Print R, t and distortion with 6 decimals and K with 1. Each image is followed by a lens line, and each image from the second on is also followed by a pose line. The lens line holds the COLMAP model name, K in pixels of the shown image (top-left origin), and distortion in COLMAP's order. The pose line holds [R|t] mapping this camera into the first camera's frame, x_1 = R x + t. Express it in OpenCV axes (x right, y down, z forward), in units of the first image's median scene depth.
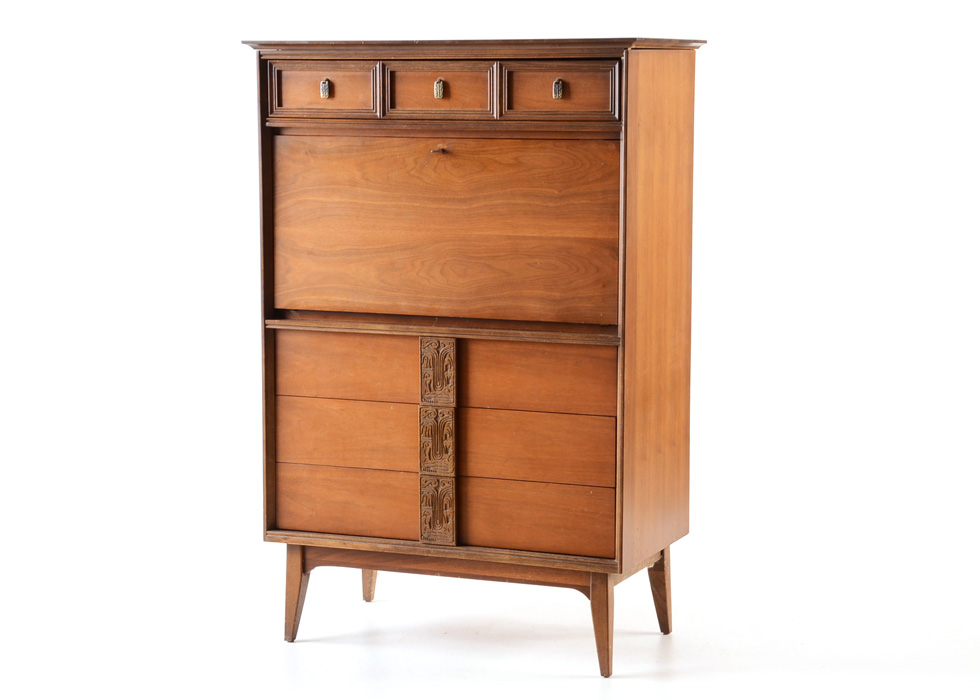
lens RADIAL K [[2250.2, 0, 484.0], [0, 2250.2, 356.1], [0, 0, 1]] dist [0.243074, 0.000000]
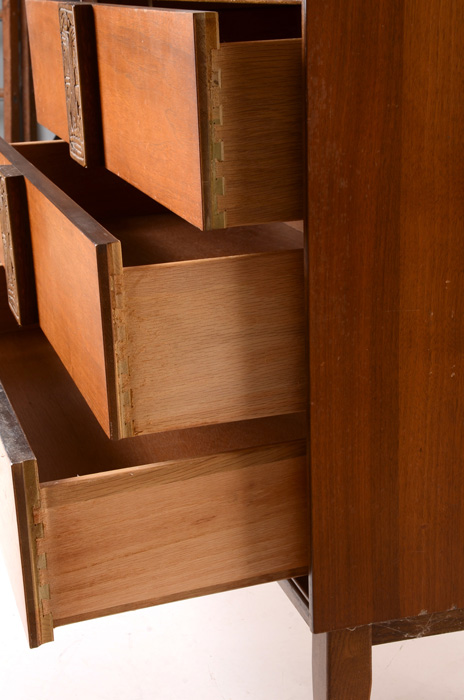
lens RADIAL K [[1230.9, 0, 237.1], [0, 1230.9, 357.1], [0, 0, 1]] dist [0.248748, 0.000000]
pose [[0.640997, 0.202027, -0.740478, 0.193627], [-0.065935, 0.975665, 0.209116, 0.007622], [0.764706, -0.085219, 0.638719, 0.837291]]
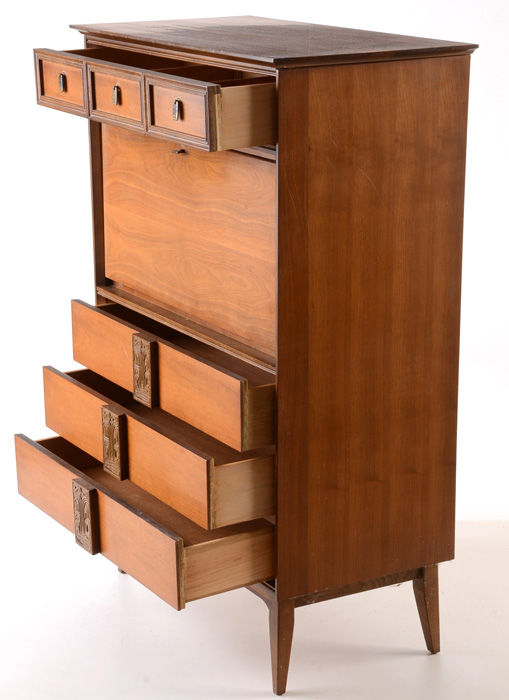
lens RADIAL K [[1692.6, 0, 256.3], [0, 1692.6, 351.9], [0, 0, 1]] dist [0.352487, 0.000000]
pose [[0.802843, 0.155135, -0.575653, 0.452429], [-0.072459, 0.983784, 0.164068, -0.128379], [0.591771, -0.090010, 0.801065, 0.398174]]
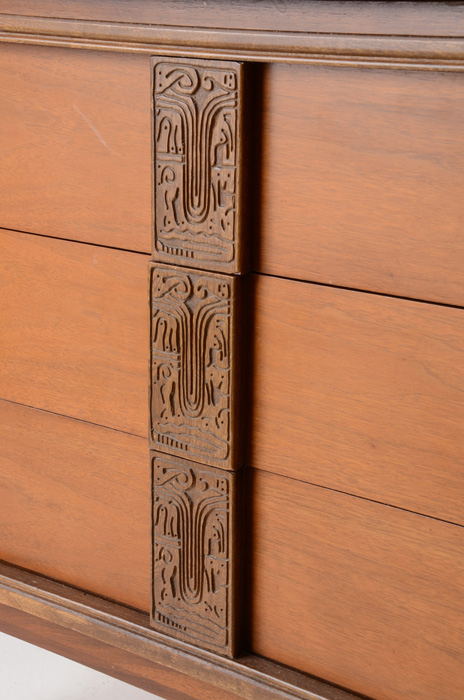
lens RADIAL K [[1479.0, 0, 231.8], [0, 1479.0, 349.4], [0, 0, 1]] dist [0.257032, 0.000000]
pose [[0.961803, 0.083565, -0.260676, 0.045228], [-0.050584, 0.990122, 0.130766, 0.004838], [0.269028, -0.112585, 0.956529, 0.781564]]
